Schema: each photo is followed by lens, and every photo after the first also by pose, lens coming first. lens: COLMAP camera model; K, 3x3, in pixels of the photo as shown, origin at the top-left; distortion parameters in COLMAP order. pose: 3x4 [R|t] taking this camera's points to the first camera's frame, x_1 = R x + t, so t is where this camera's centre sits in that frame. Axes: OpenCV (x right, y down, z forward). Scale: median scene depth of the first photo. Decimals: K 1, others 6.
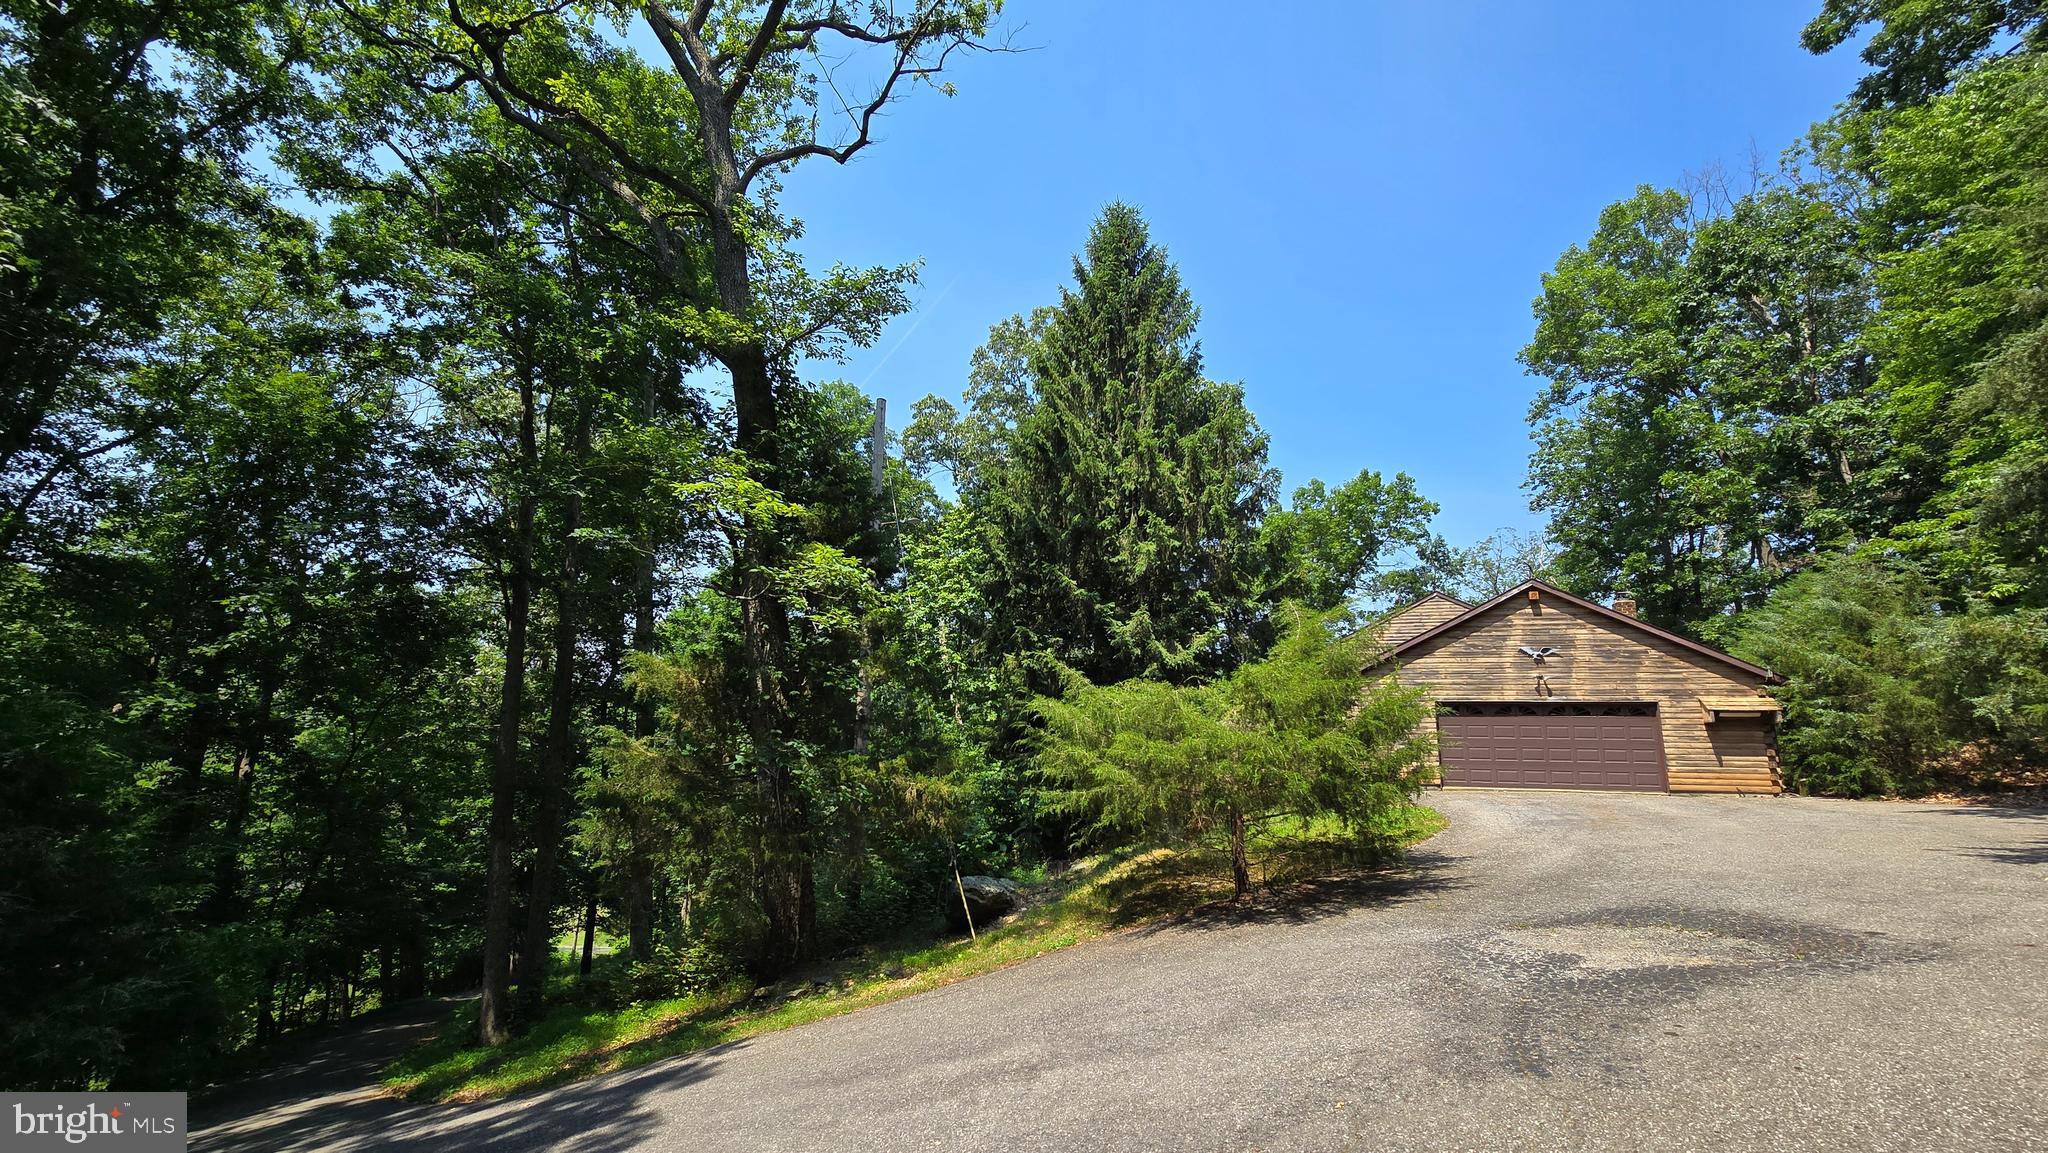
lens RADIAL K [[840.7, 0, 1039.2], [0, 840.7, 587.7], [0, 0, 1]] dist [-0.002332, 0.000009]
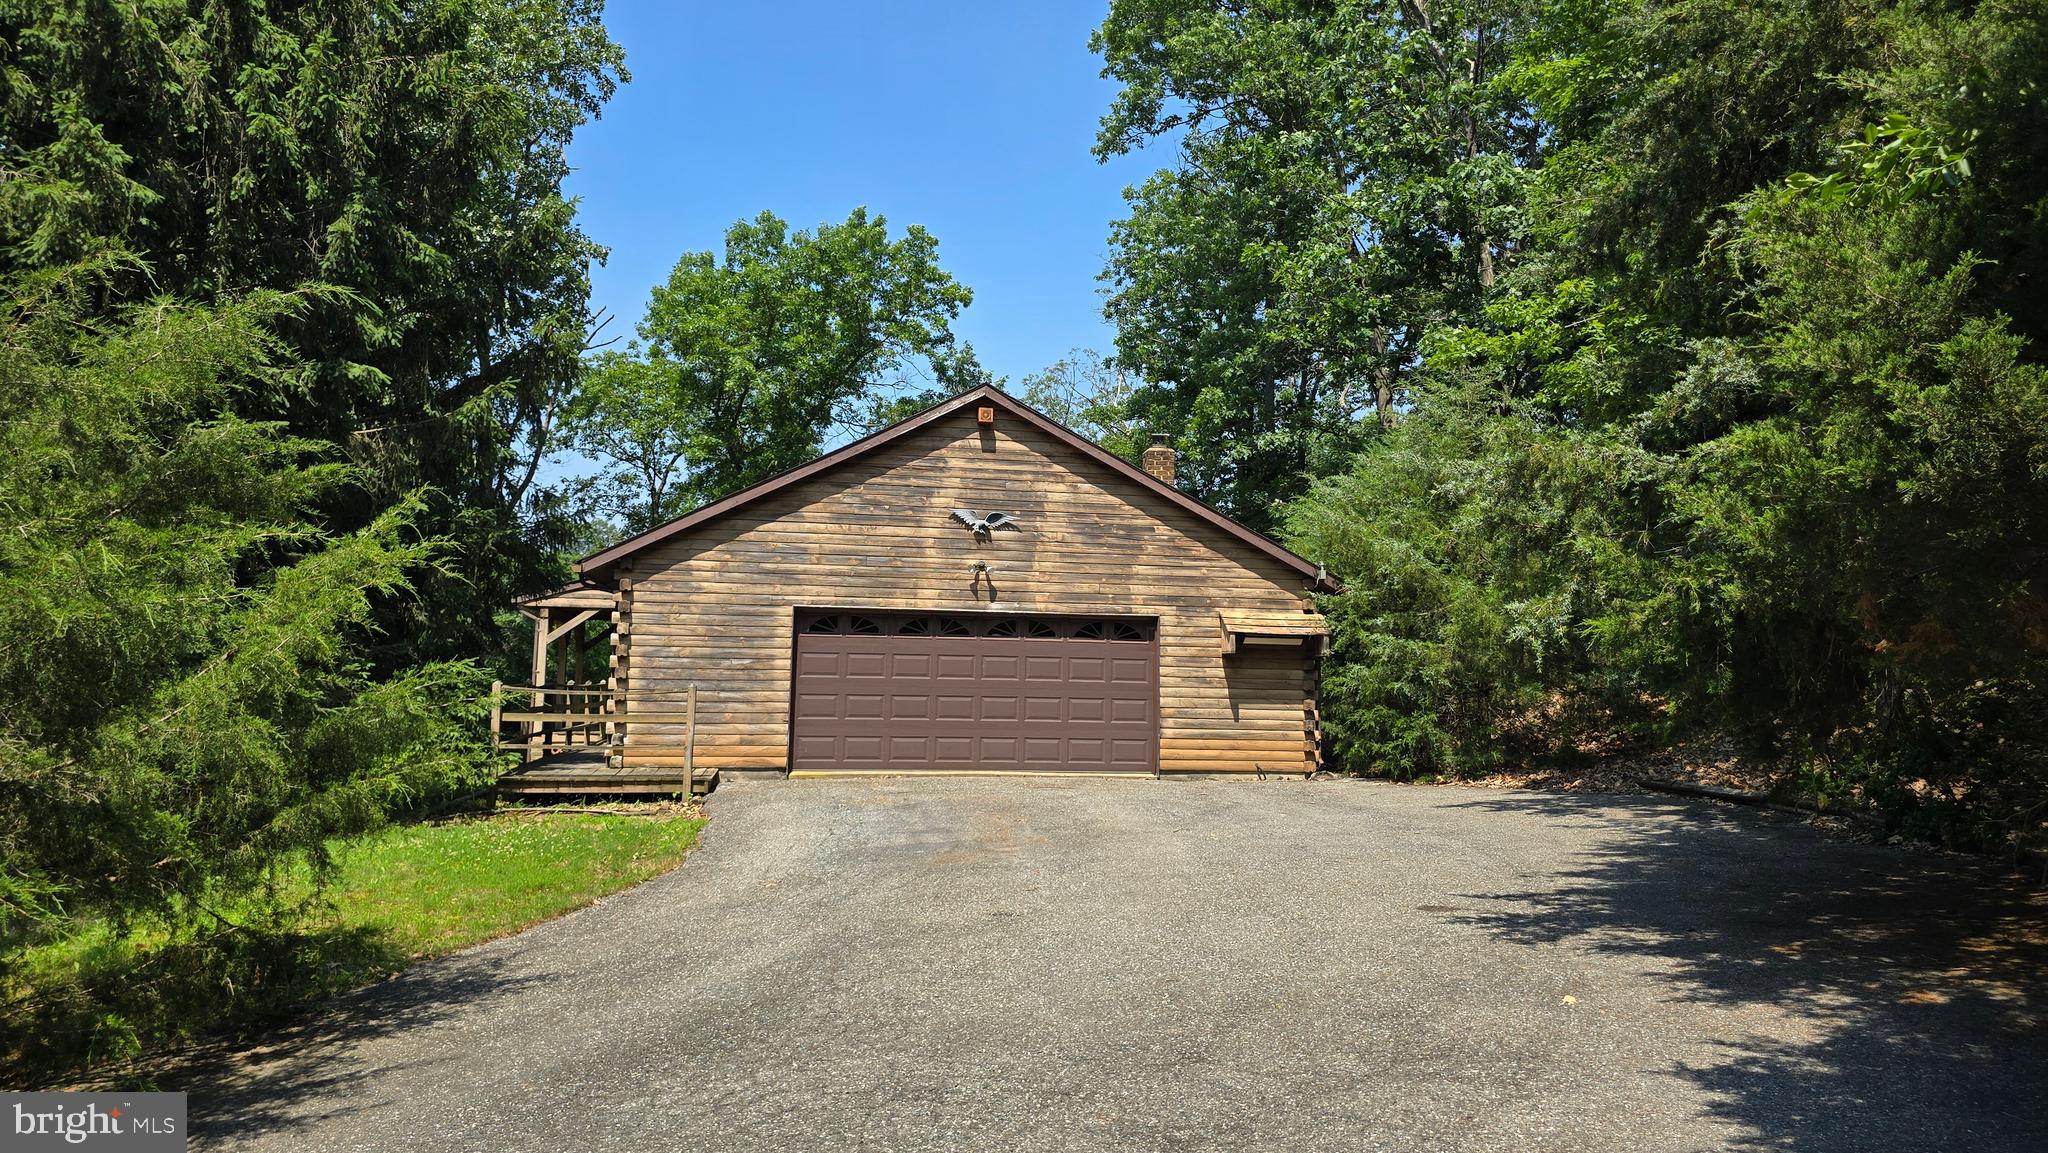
lens RADIAL K [[1378.3, 0, 1013.1], [0, 1378.3, 571.7], [0, 0, 1]] dist [0.067482, -0.062968]
pose [[0.908791, 0.036329, 0.415668, 0.261586], [-0.078971, 0.993173, 0.085854, 0.033950], [-0.409711, -0.110849, 0.905455, 0.201870]]
